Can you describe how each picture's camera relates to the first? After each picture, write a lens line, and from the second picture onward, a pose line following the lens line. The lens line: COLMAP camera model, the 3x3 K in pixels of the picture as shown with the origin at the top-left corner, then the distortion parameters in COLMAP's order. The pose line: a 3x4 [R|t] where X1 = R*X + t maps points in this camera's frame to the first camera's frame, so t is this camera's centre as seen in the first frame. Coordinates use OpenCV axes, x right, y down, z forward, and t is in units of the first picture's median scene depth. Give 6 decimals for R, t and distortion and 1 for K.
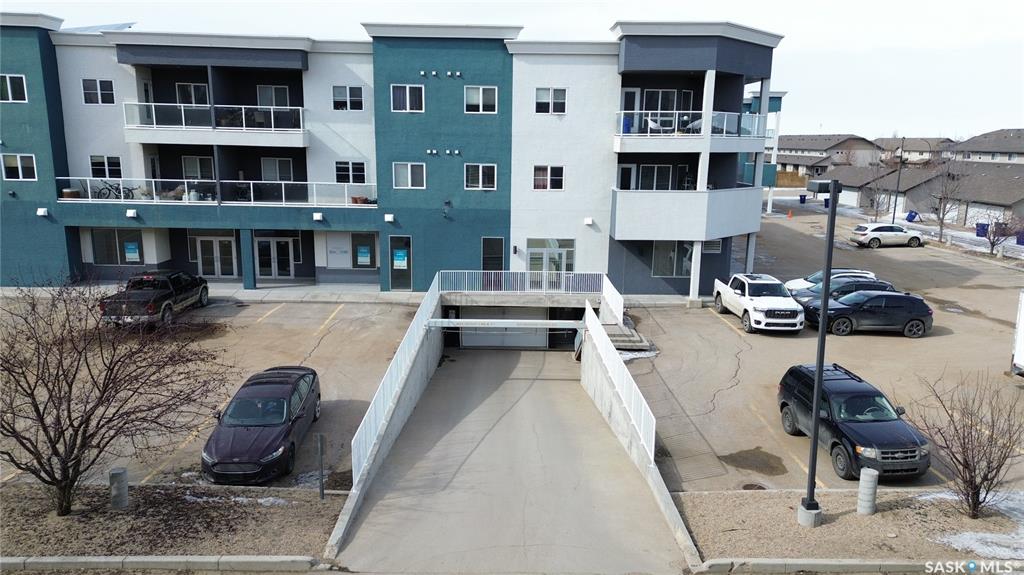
lens RADIAL K [[717.6, 0, 511.9], [0, 717.6, 291.6], [0, 0, 1]] dist [0.074260, -0.005971]
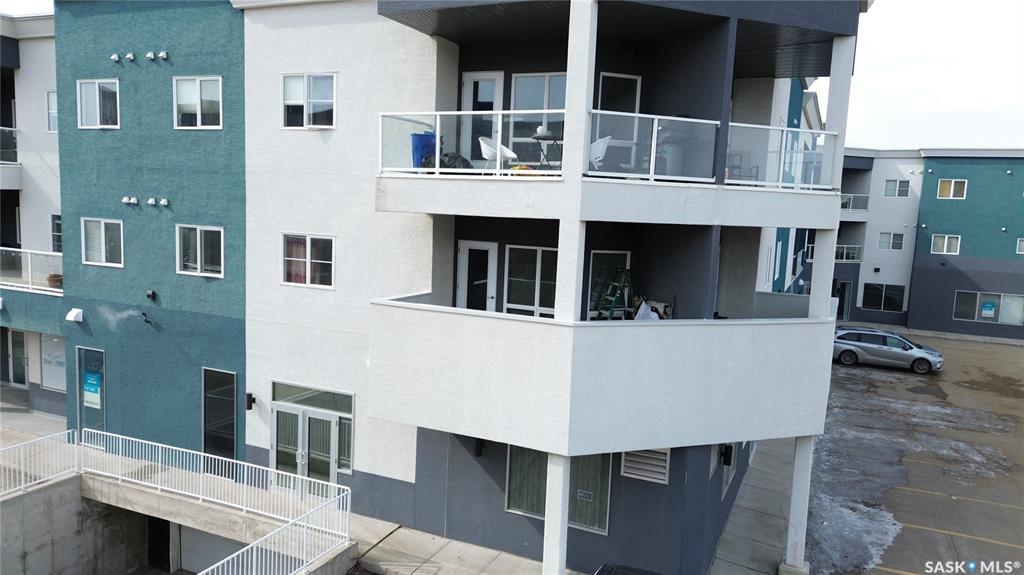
lens RADIAL K [[717.6, 0, 511.8], [0, 717.6, 282.6], [0, 0, 1]] dist [0.074260, -0.005971]
pose [[0.902956, 0.069430, -0.424087, 0.378616], [-0.116620, 0.989418, -0.086322, -0.118412], [0.413606, 0.127402, 0.901498, 0.627117]]
